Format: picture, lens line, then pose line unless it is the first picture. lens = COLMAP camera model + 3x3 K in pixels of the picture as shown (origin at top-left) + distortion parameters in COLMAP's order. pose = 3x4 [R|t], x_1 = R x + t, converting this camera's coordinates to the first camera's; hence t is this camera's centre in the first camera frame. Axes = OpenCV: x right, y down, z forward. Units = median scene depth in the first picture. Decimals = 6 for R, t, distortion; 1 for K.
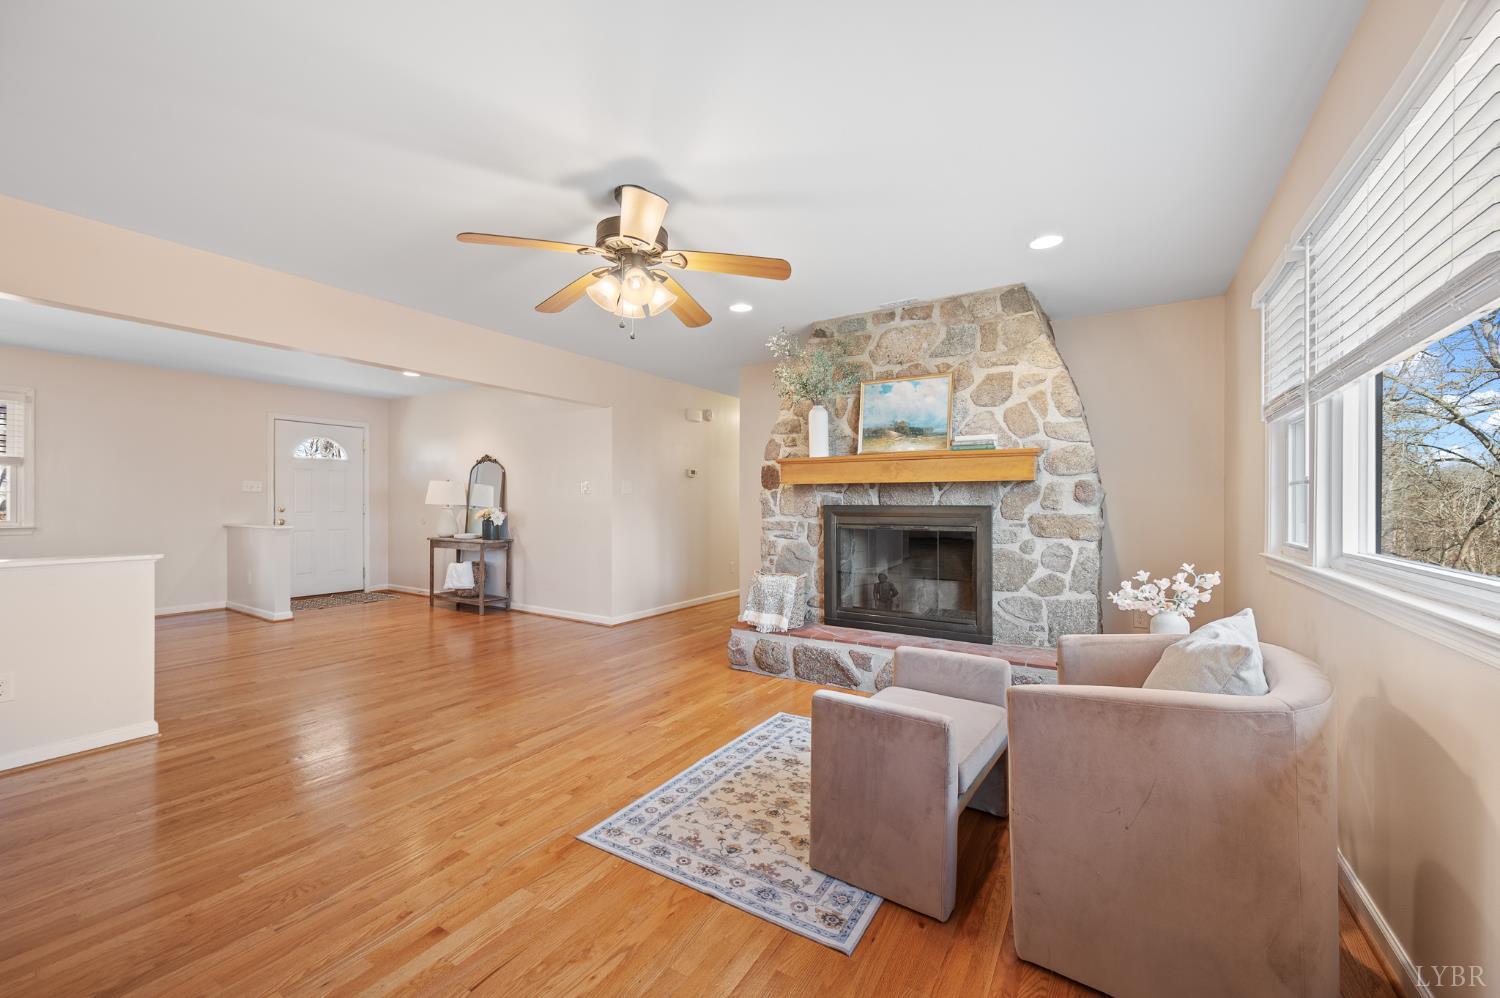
lens RADIAL K [[595.9, 0, 759.1], [0, 595.9, 504.6], [0, 0, 1]] dist [-0.001690, 0.000061]
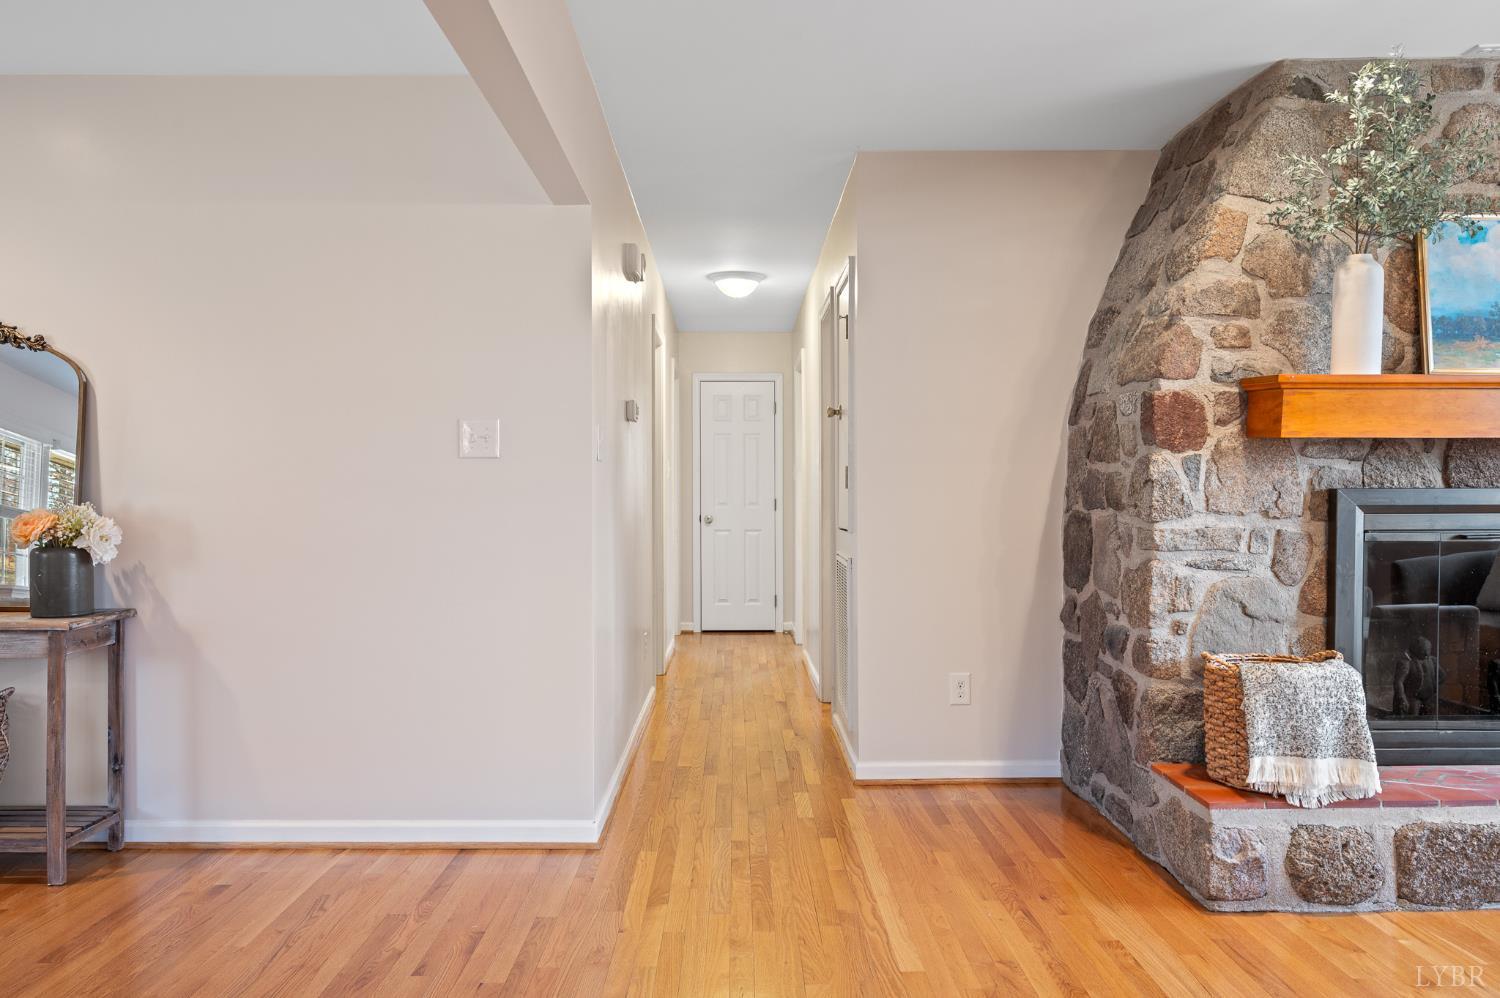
lens RADIAL K [[1091.0, 0, 750.6], [0, 1091.0, 504.8], [0, 0, 1]] dist [-0.000066, 0.001142]
pose [[0.843343, -0.007921, 0.537317, -0.744030], [0.004887, 0.999963, 0.007071, 0.005326], [-0.537353, -0.003338, 0.843351, 0.622722]]
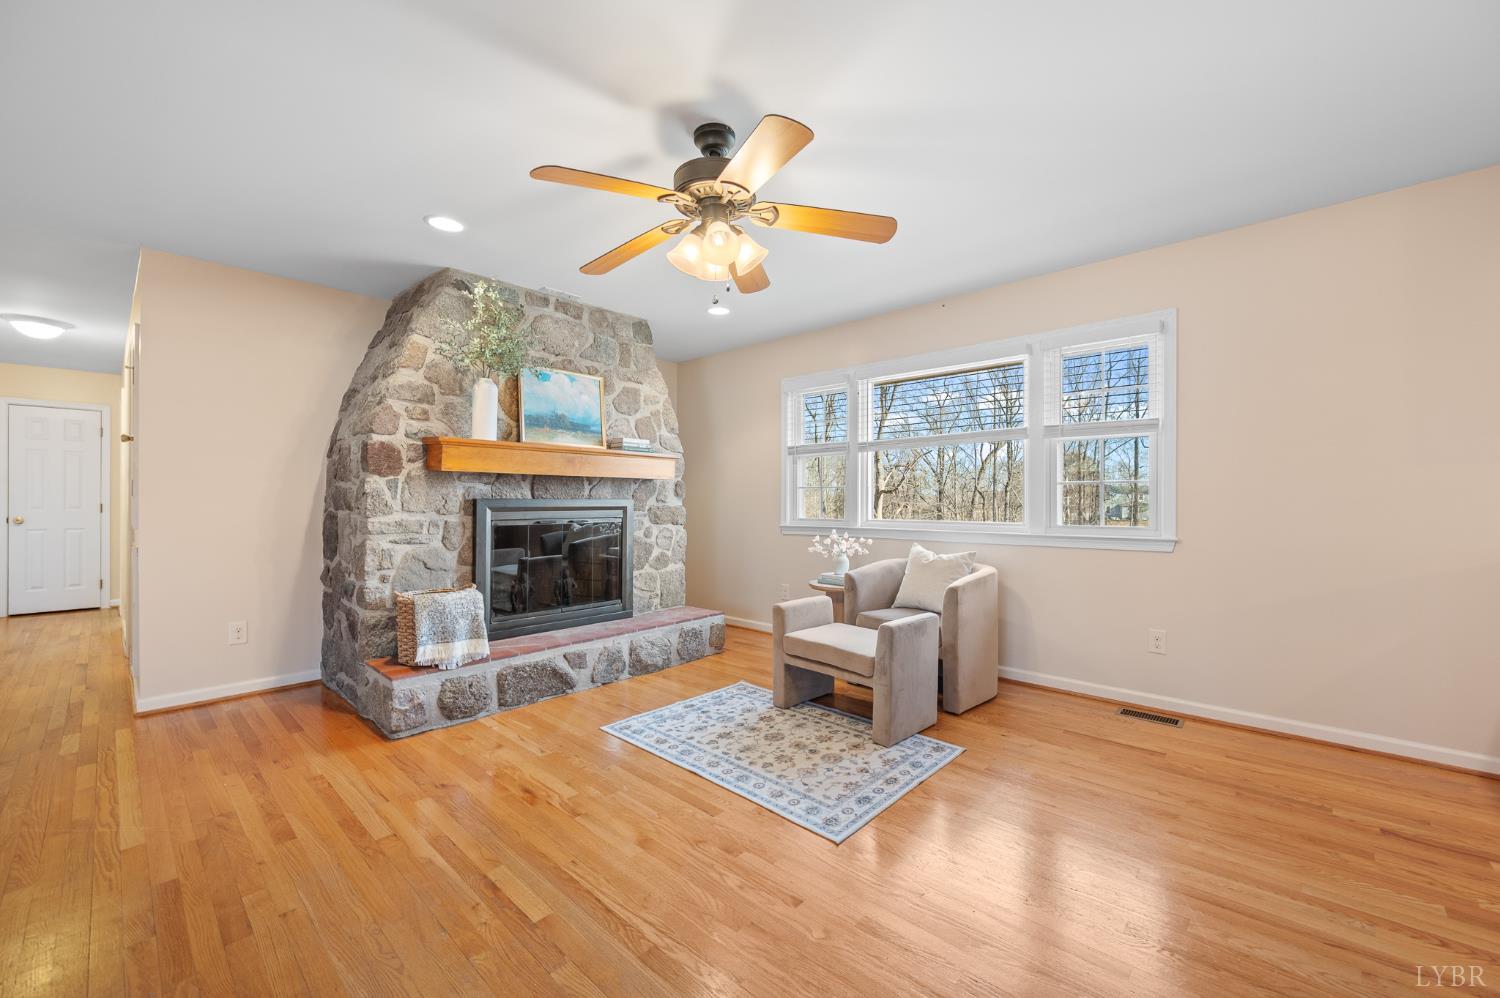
lens RADIAL K [[595.9, 0, 748.4], [0, 595.9, 500.7], [0, 0, 1]] dist [-0.001690, 0.000061]
pose [[0.191870, 0.000698, 0.981420, -0.694876], [0.001583, 0.999998, -0.001020, 0.005706], [-0.981419, 0.001749, 0.191869, 0.523283]]
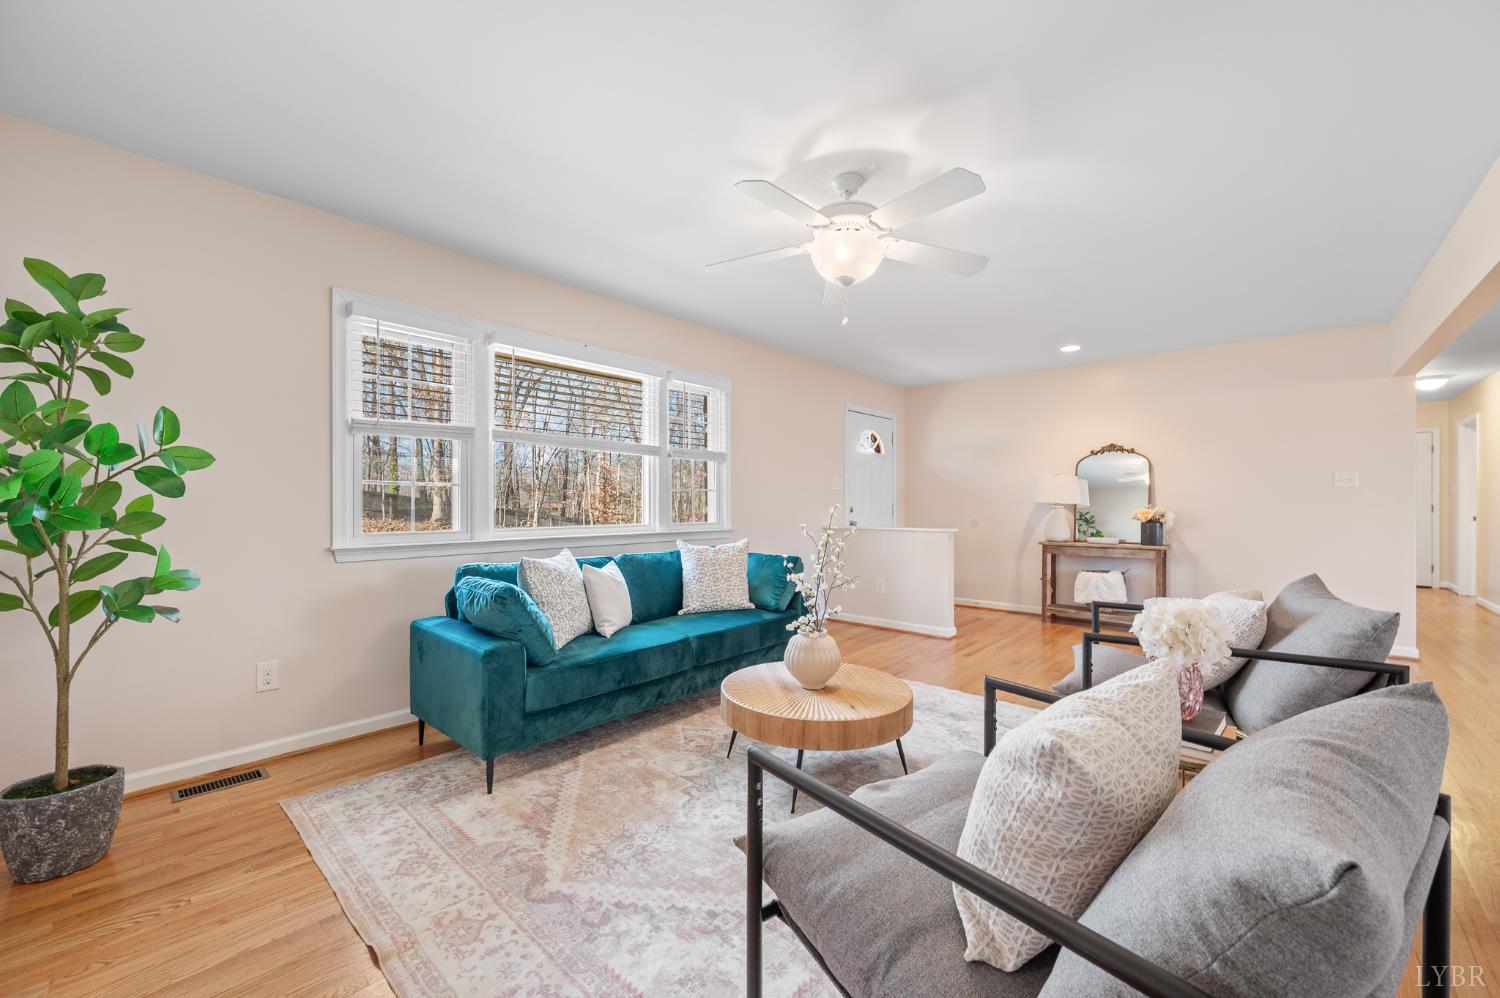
lens RADIAL K [[595.9, 0, 743.9], [0, 595.9, 498.6], [0, 0, 1]] dist [-0.001690, 0.000061]
pose [[0.985347, -0.007324, -0.170407, -1.427966], [0.005123, 0.999898, -0.013355, 0.003915], [0.170487, 0.012286, 0.985283, 0.144482]]
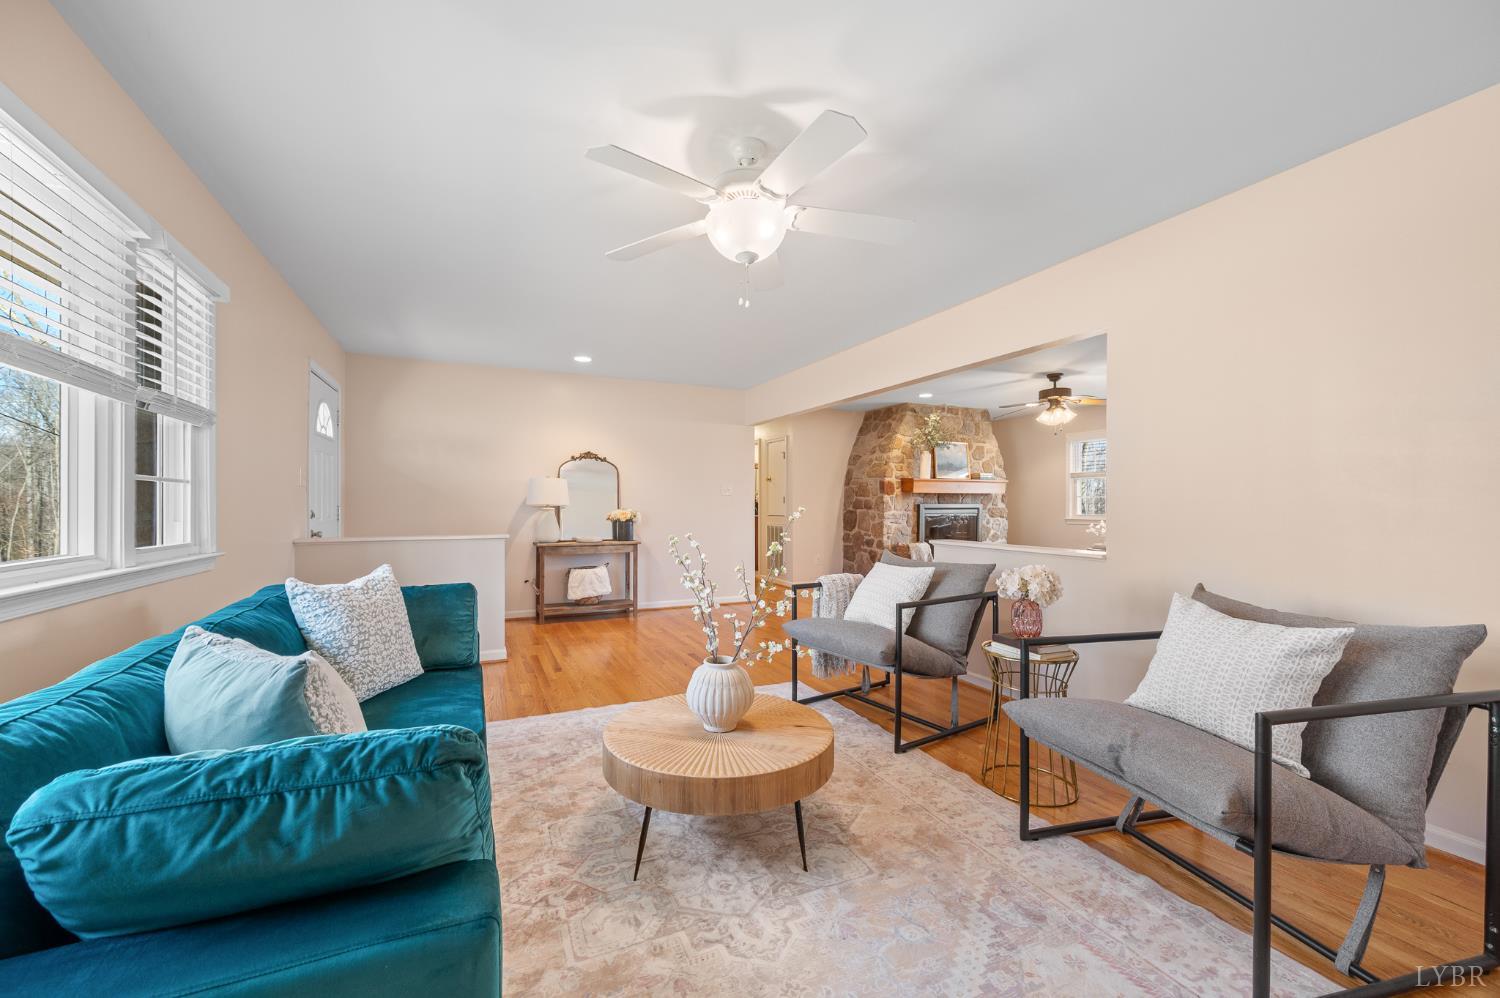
lens RADIAL K [[595.9, 0, 759.0], [0, 595.9, 499.2], [0, 0, 1]] dist [-0.001690, 0.000061]
pose [[0.536431, 0.003797, 0.843936, -1.901469], [0.001534, 0.999984, -0.005474, -0.005872], [-0.843943, 0.004231, 0.536416, 0.475935]]
